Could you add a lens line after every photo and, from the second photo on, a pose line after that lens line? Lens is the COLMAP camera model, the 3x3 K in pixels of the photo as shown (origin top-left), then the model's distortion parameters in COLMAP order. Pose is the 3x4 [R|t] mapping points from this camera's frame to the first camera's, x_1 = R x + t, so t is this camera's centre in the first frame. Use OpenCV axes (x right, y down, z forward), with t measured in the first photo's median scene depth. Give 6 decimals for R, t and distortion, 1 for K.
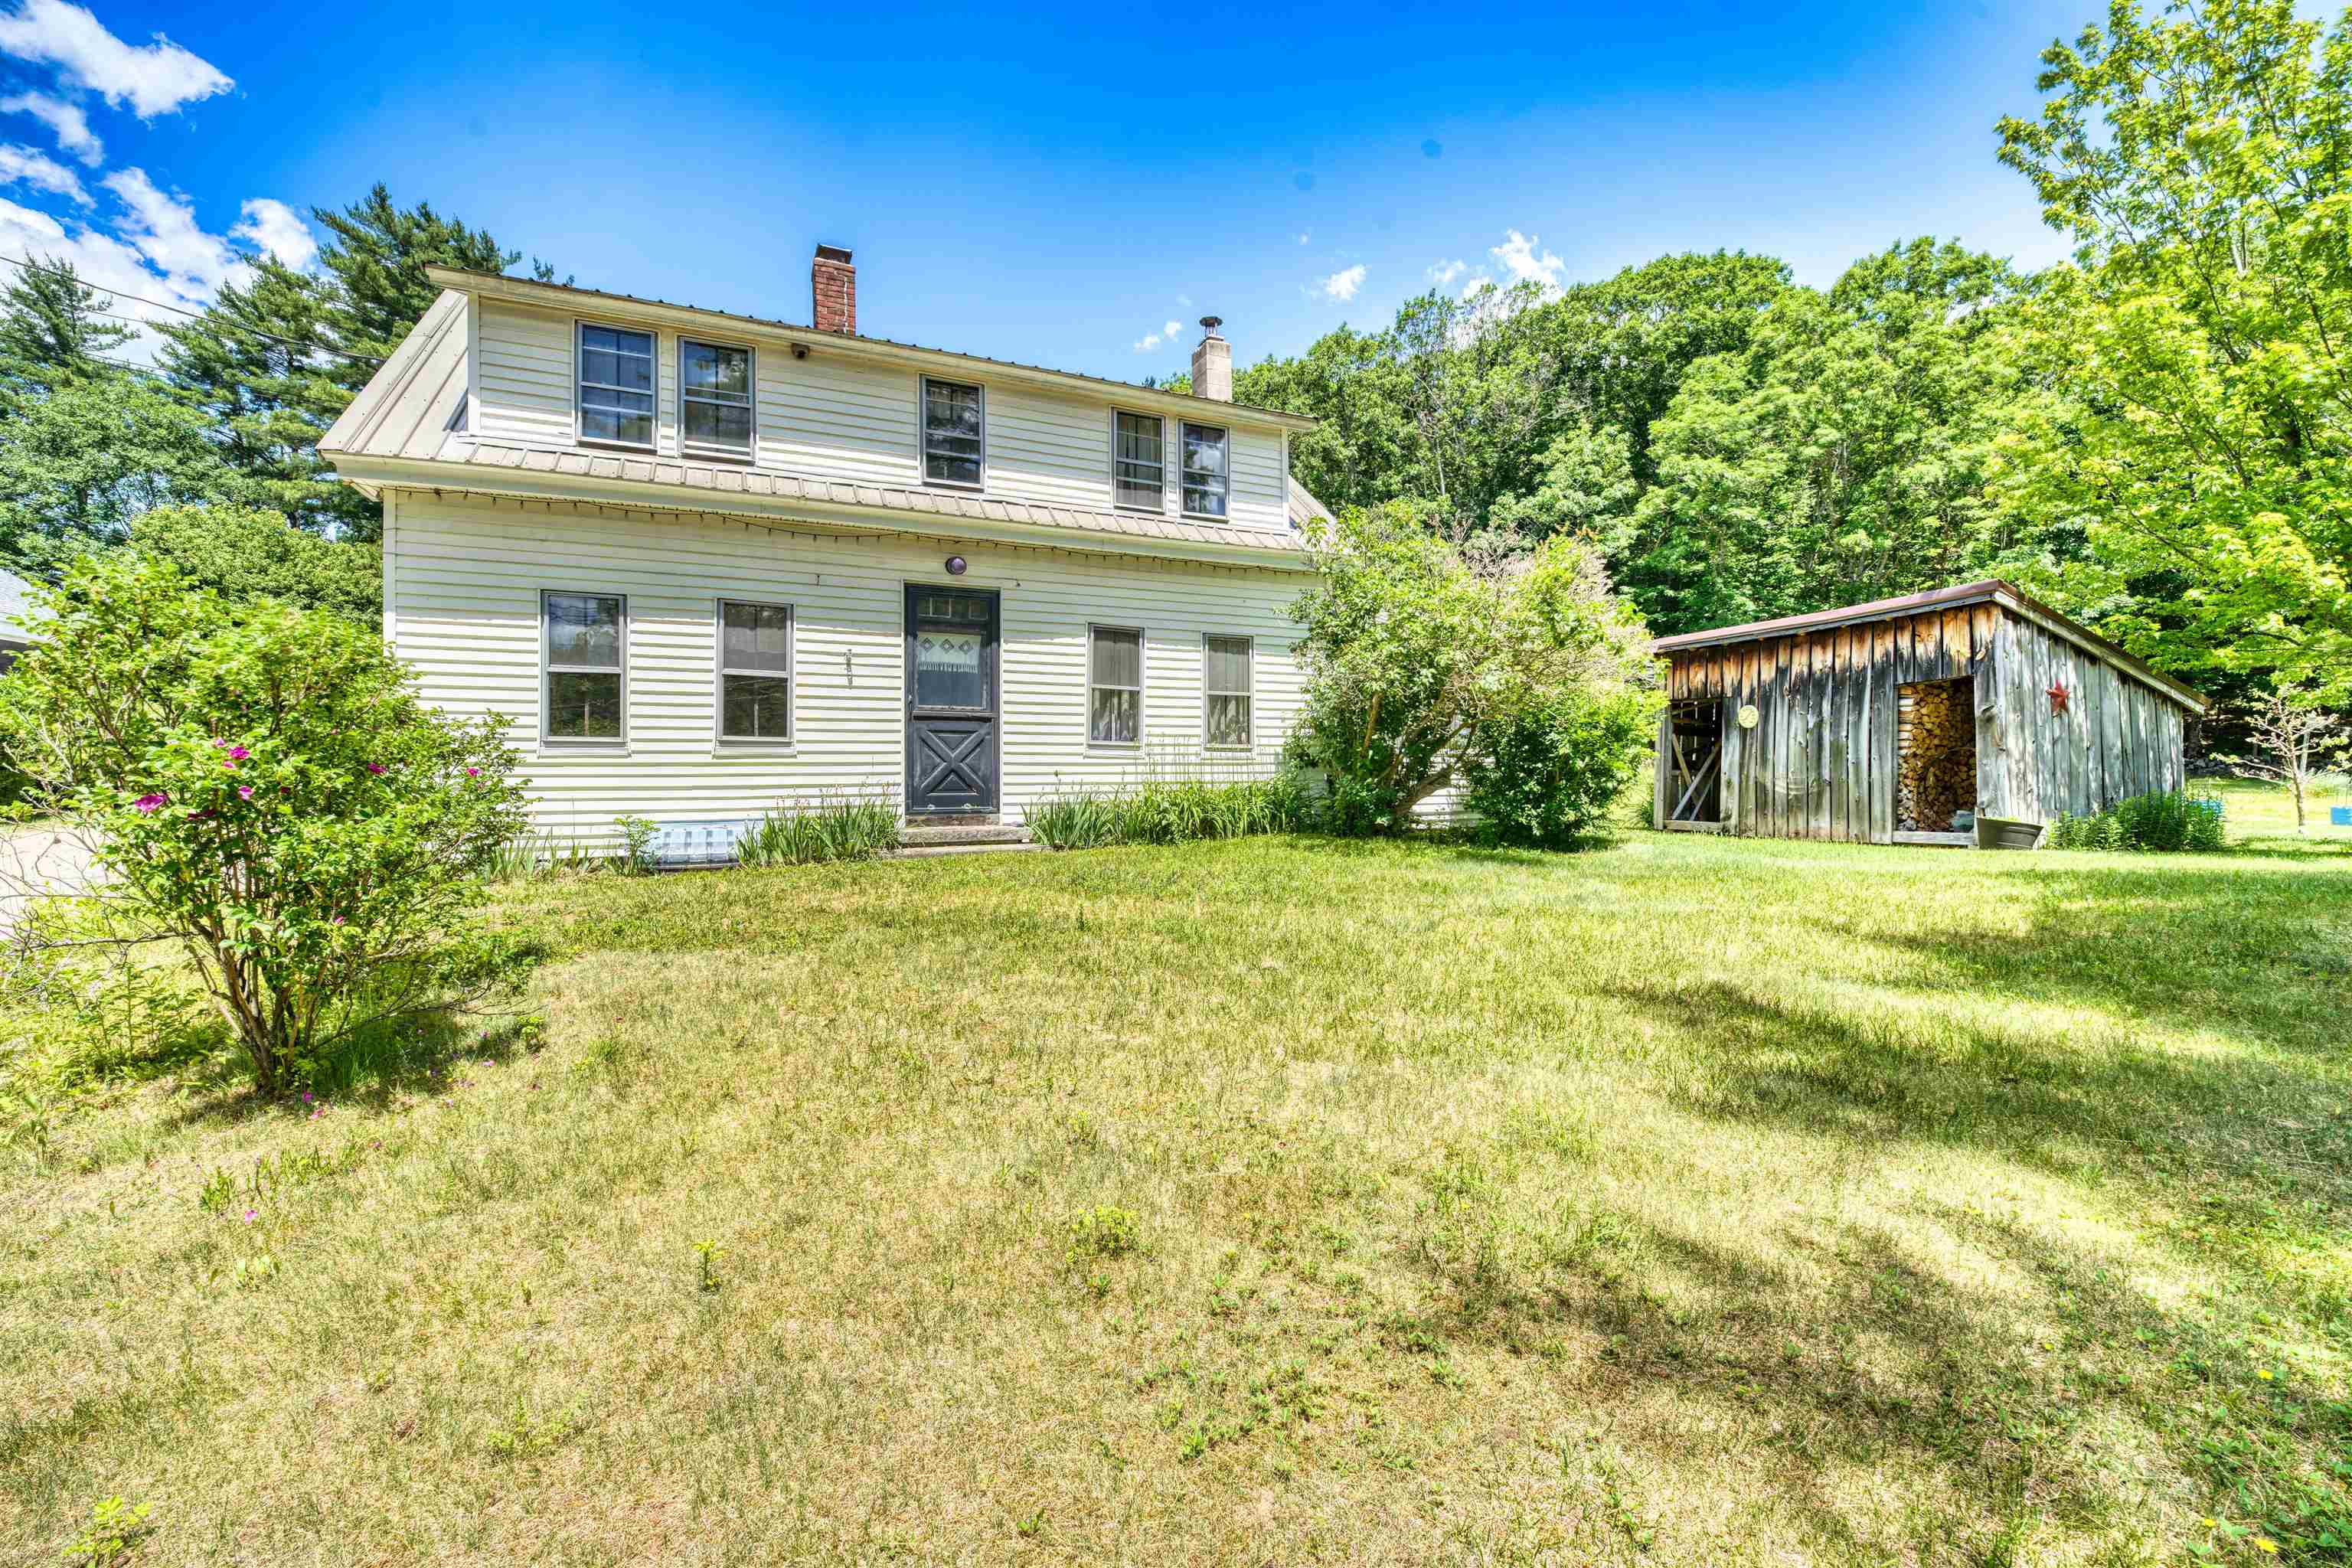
lens RADIAL K [[959.6, 0, 1176.0], [0, 959.6, 784.0], [0, 0, 1]] dist [0.002003, -0.018907]
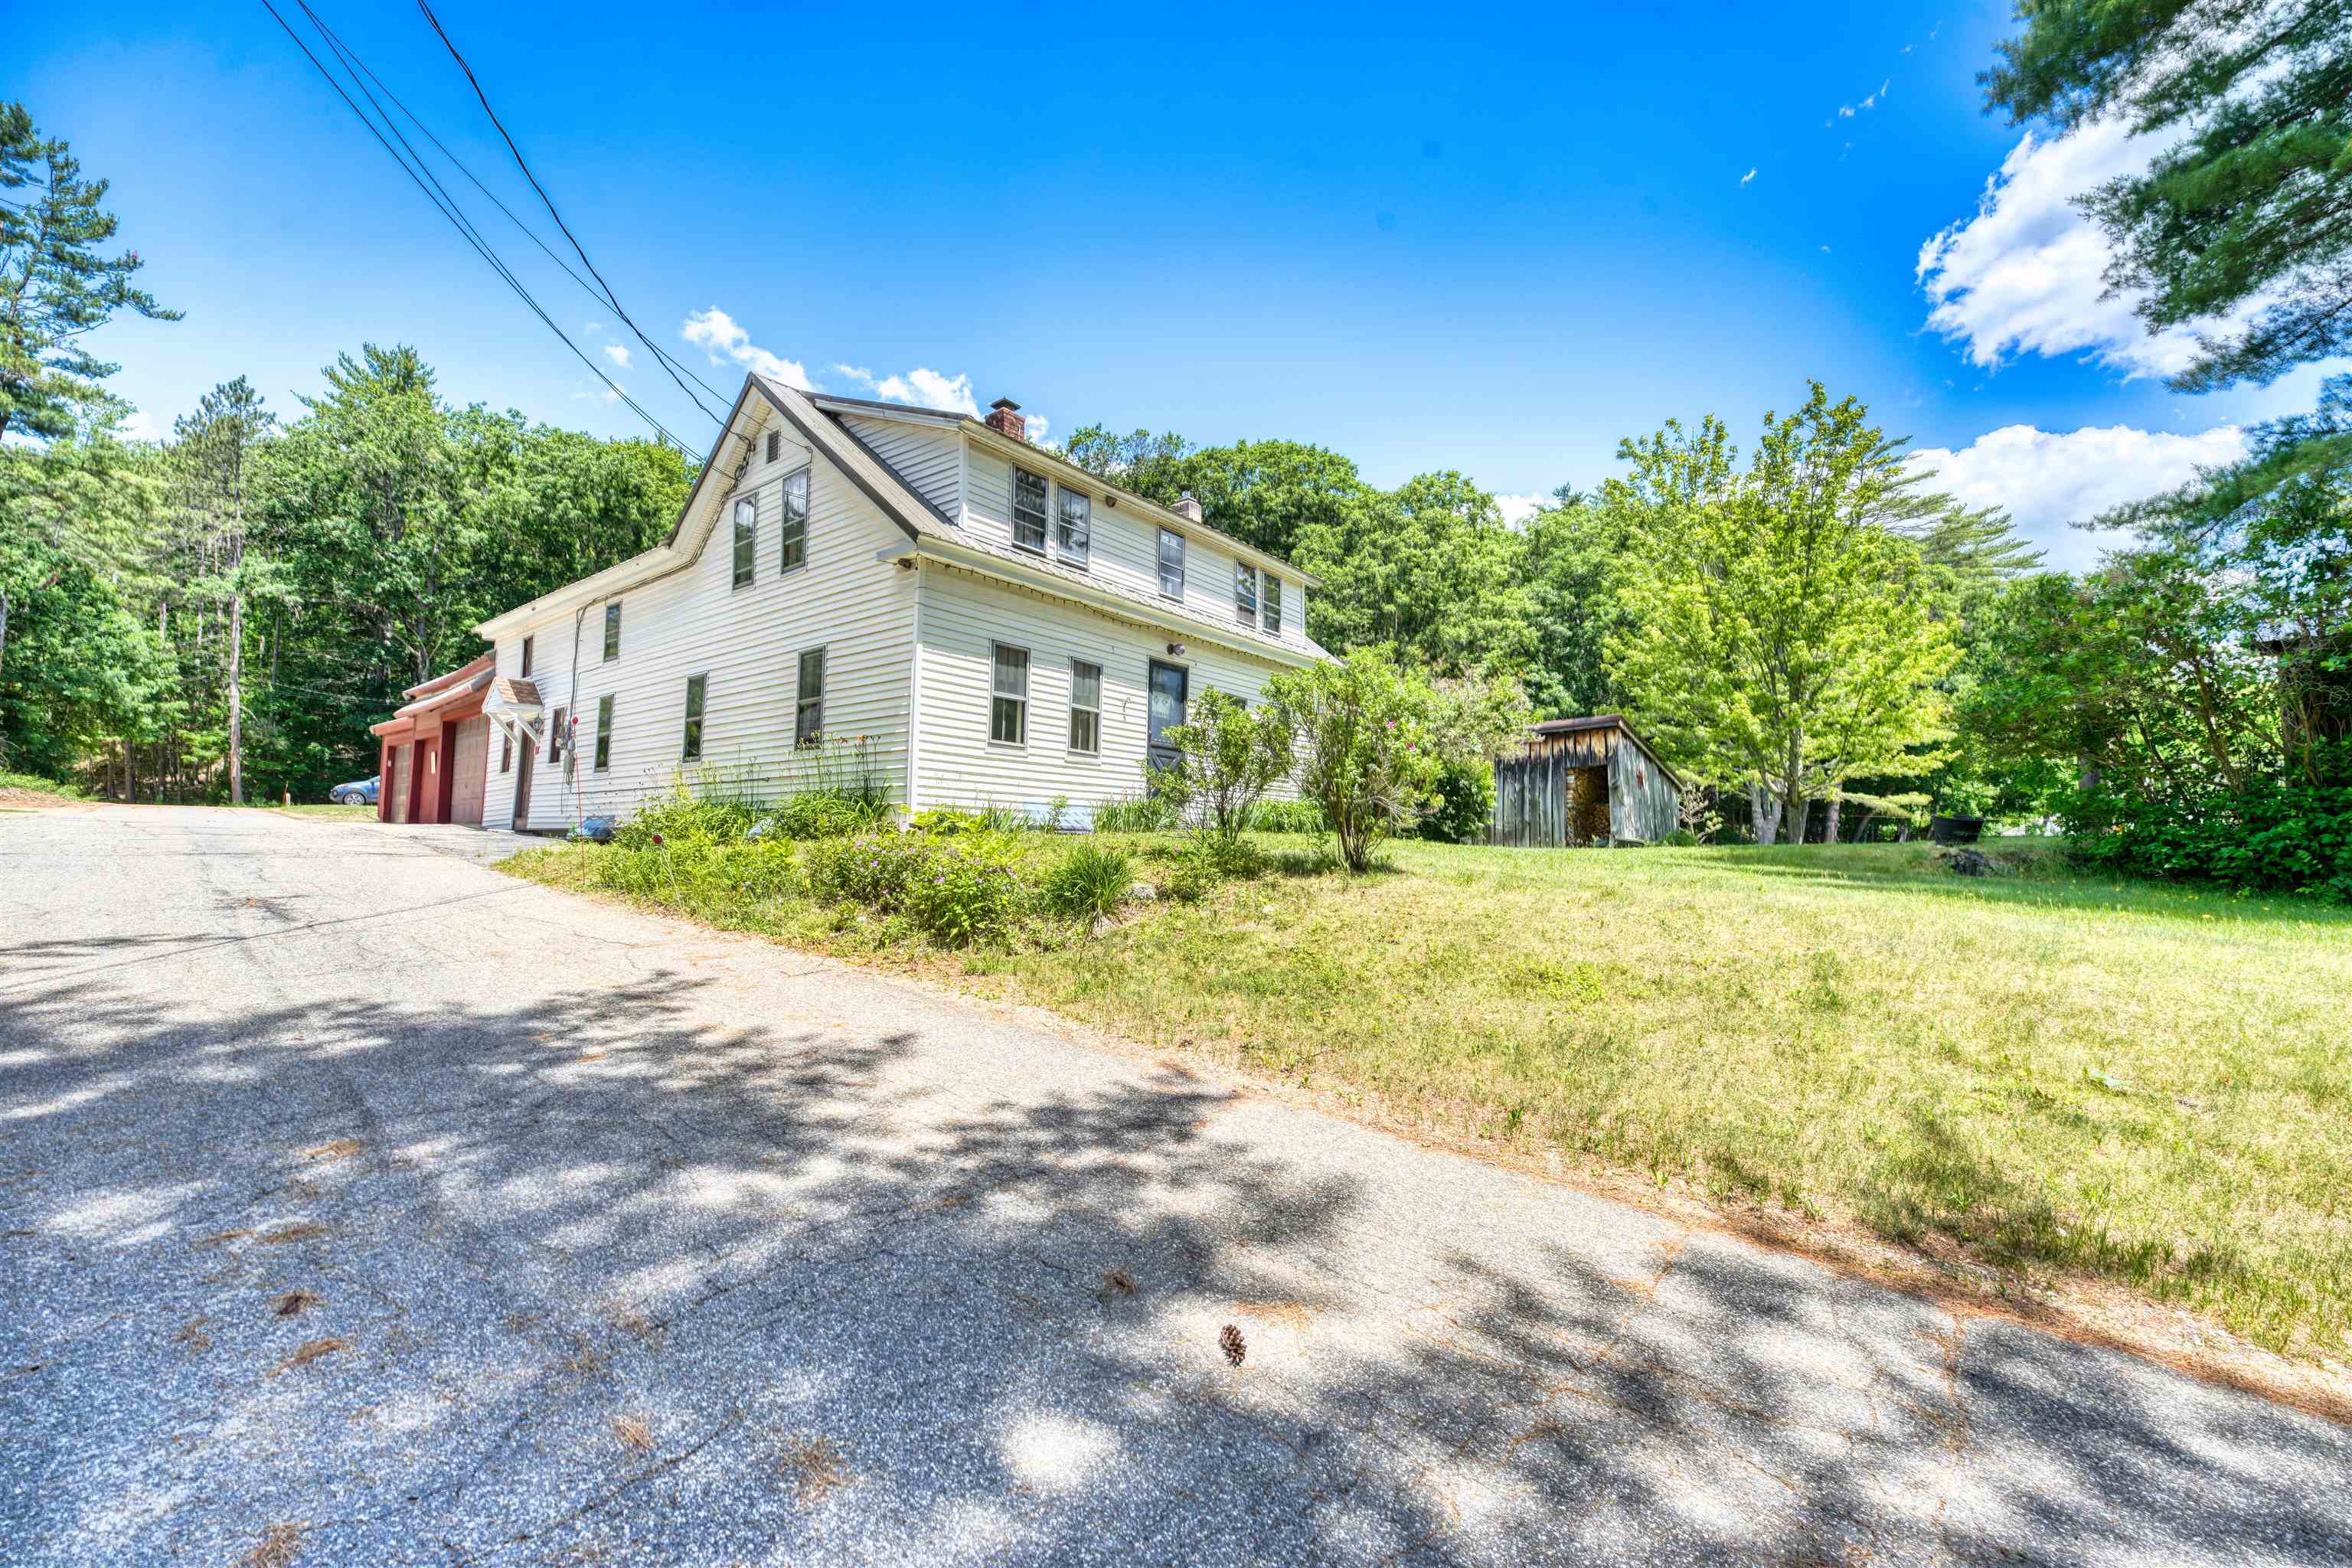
lens RADIAL K [[953.0, 0, 1176.0], [0, 953.0, 784.0], [0, 0, 1]] dist [-0.012914, -0.000311]
pose [[0.895727, 0.052775, 0.441462, -0.640233], [-0.017893, 0.996405, -0.082812, 0.081162], [-0.444245, 0.066278, 0.893450, -0.249831]]
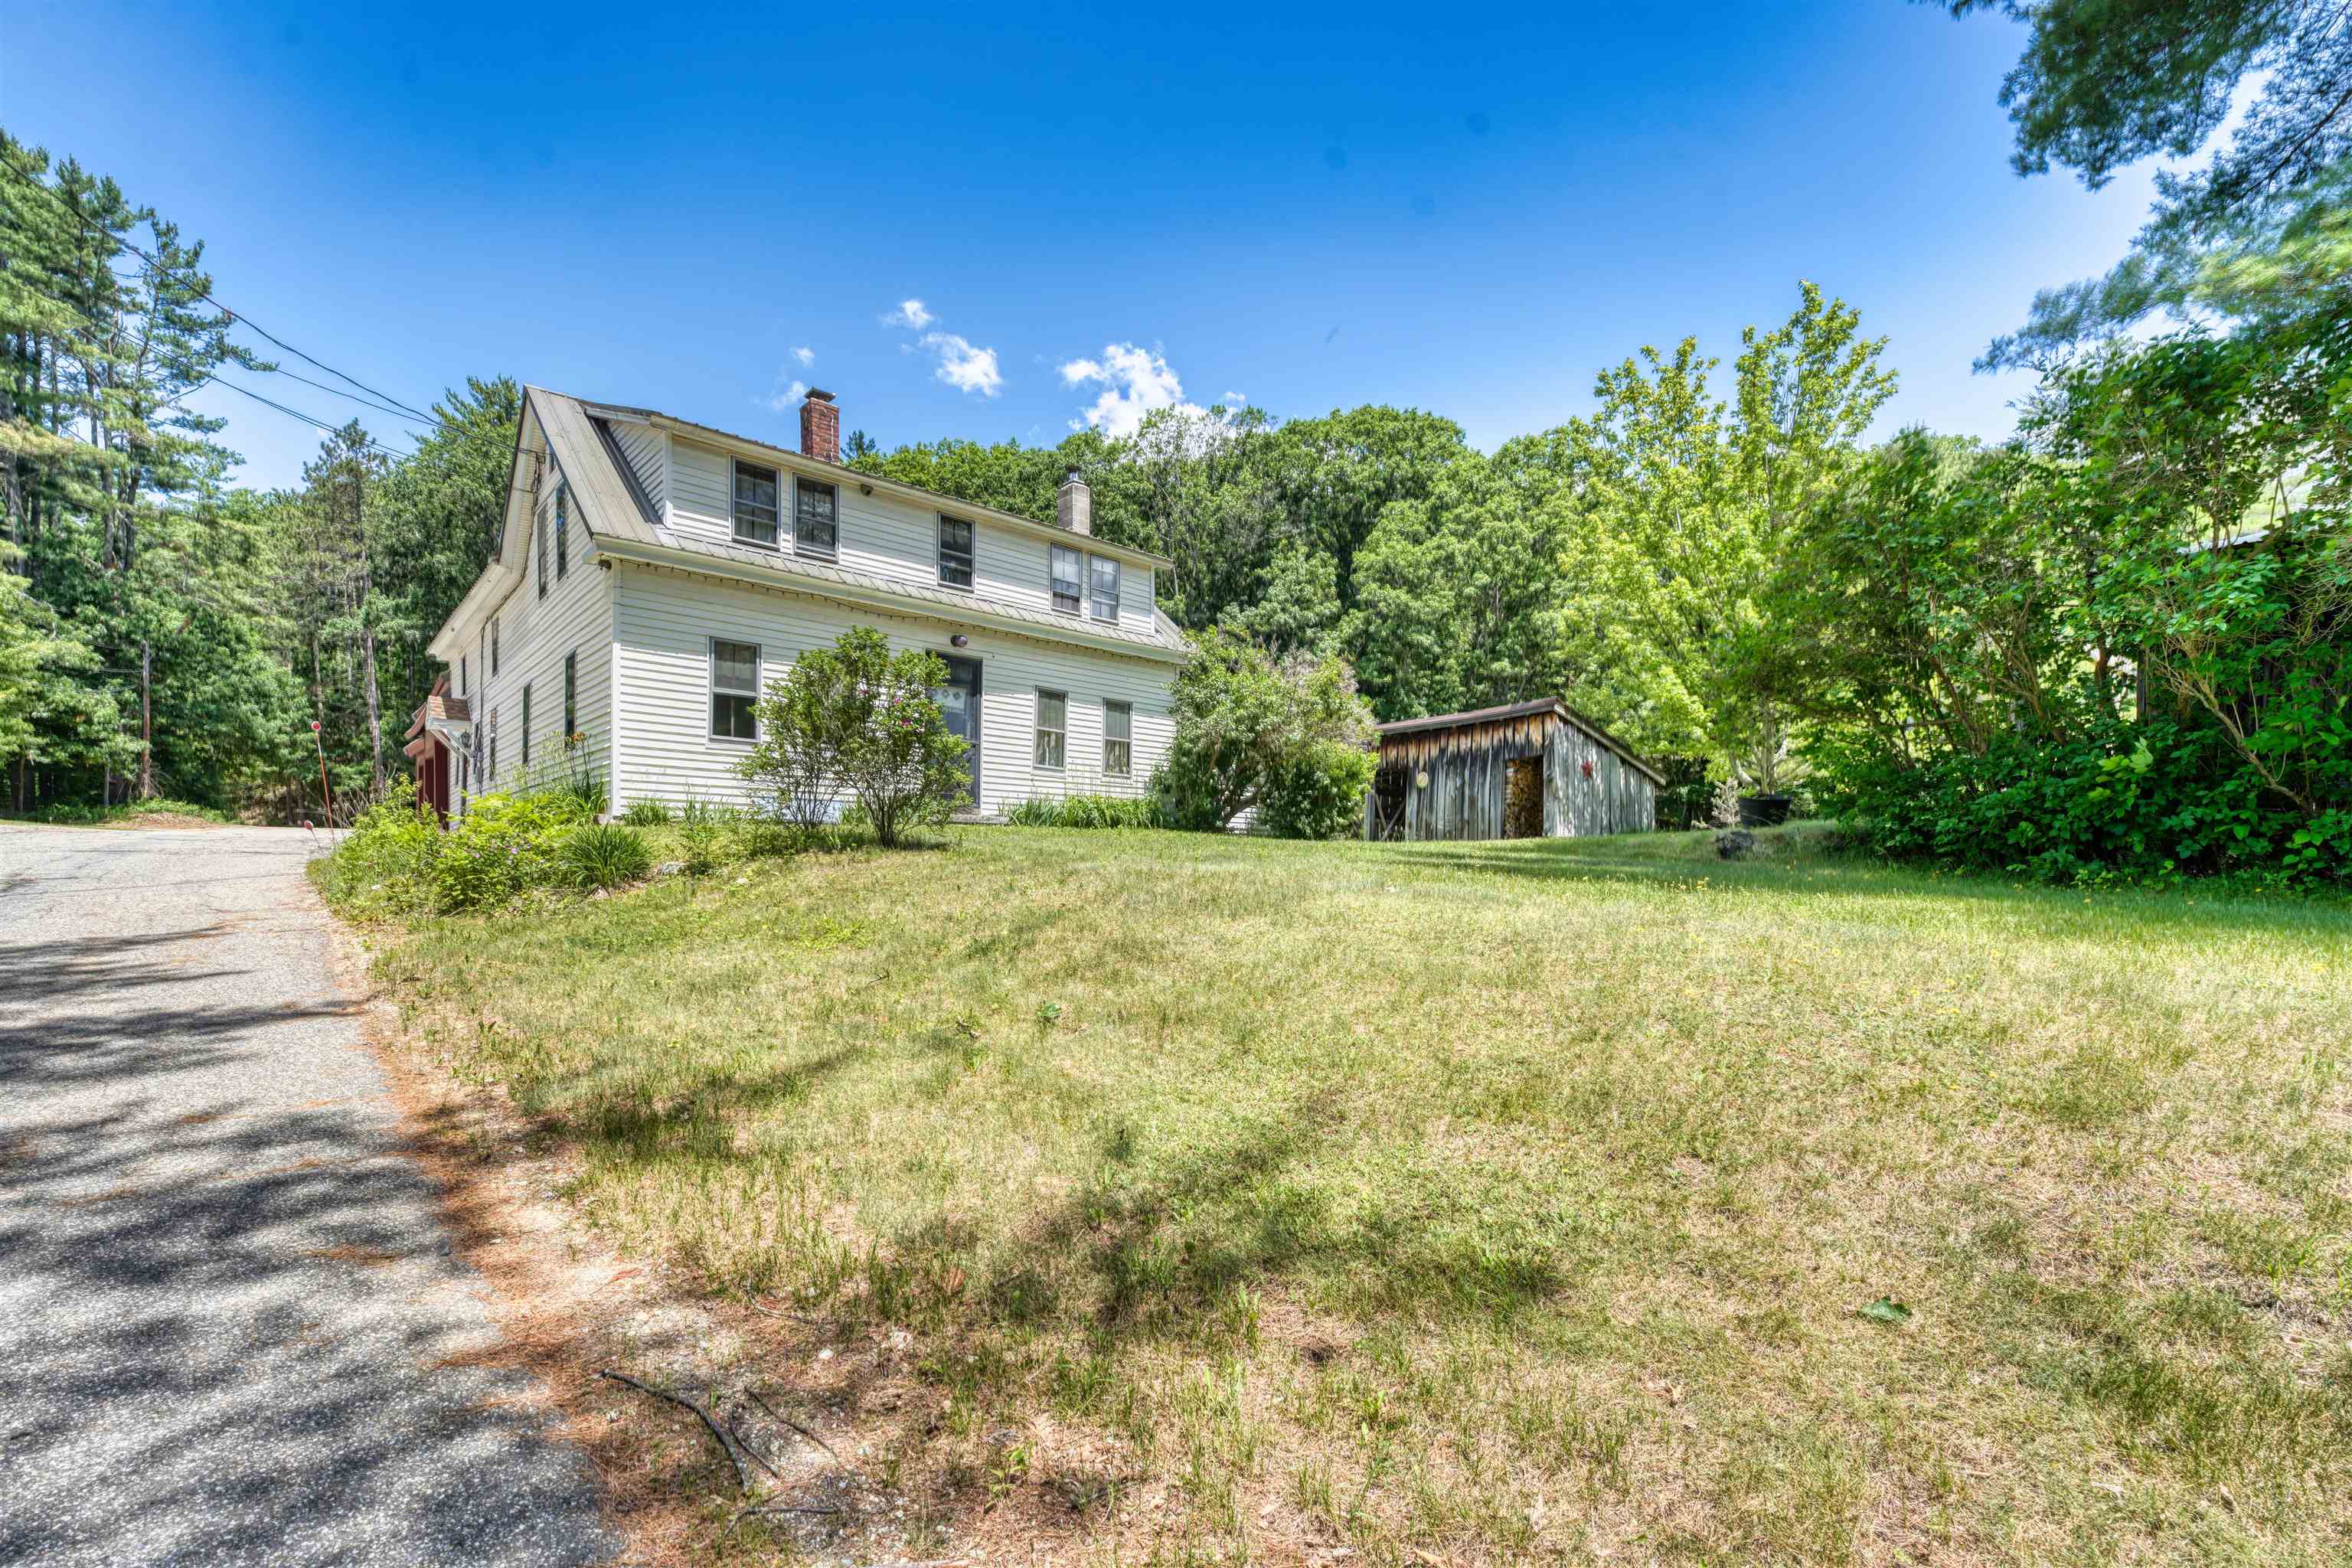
lens RADIAL K [[1008.6, 0, 1173.1], [0, 1008.6, 893.6], [0, 0, 1]] dist [-0.000977, -0.008510]
pose [[0.955947, 0.011247, 0.293322, -0.264185], [-0.015437, 0.999809, 0.011974, 0.103631], [-0.293132, -0.015975, 0.955939, -0.443342]]
